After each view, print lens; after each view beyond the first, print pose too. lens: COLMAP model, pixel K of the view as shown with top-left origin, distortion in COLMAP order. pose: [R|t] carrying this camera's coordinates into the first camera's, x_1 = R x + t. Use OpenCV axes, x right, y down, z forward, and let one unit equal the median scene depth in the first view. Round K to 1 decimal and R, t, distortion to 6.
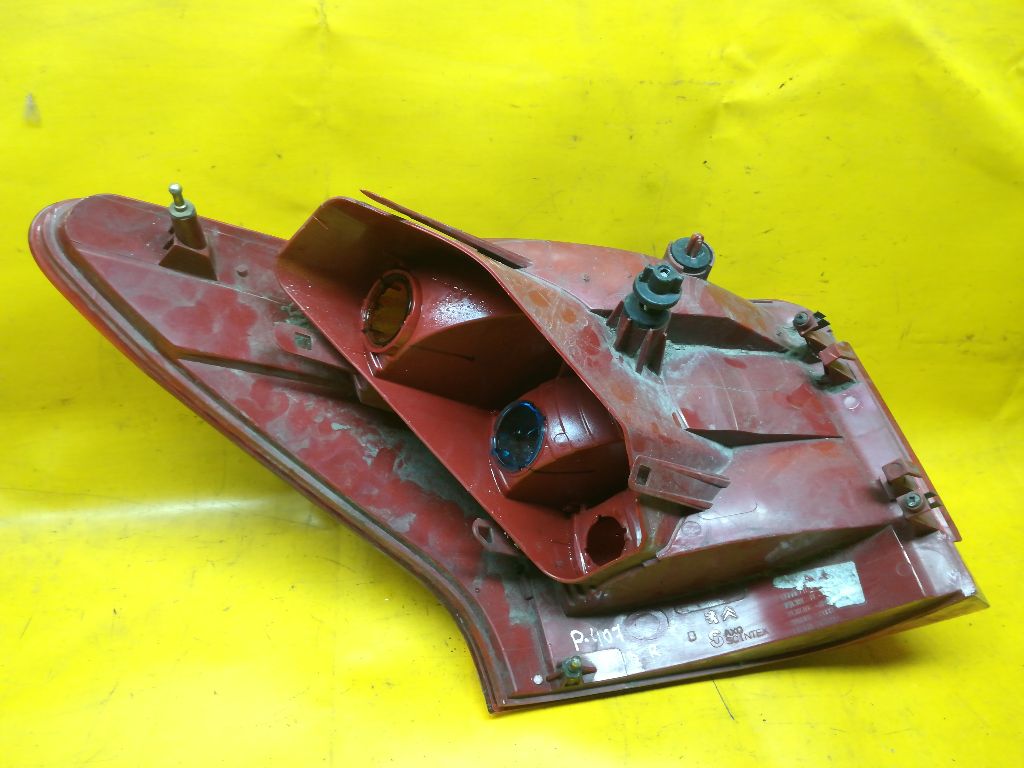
lens RADIAL K [[800.0, 0, 506.5], [0, 800.0, 381.1], [0, 0, 1]] dist [0.045921, -0.068033]
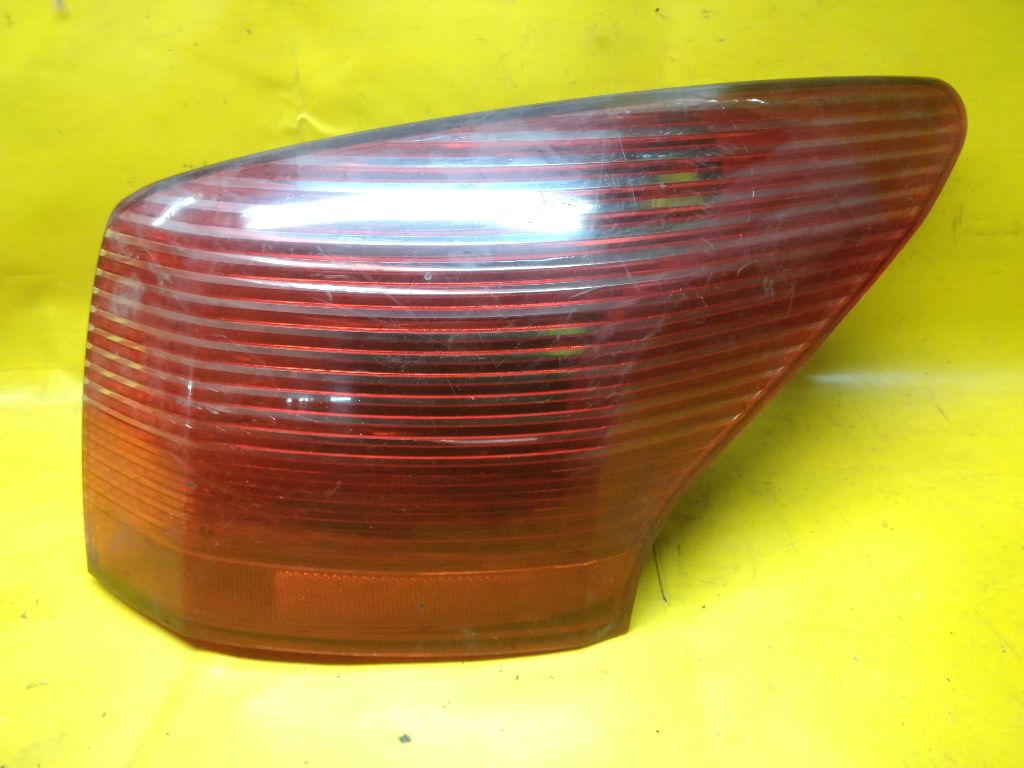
lens RADIAL K [[799.5, 0, 513.1], [0, 799.5, 386.5], [0, 0, 1]] dist [0.041053, -0.058003]
pose [[0.952863, 0.010256, -0.303228, 0.395836], [-0.054292, 0.989061, -0.137155, 0.329005], [0.298504, 0.147153, 0.942996, 0.110366]]
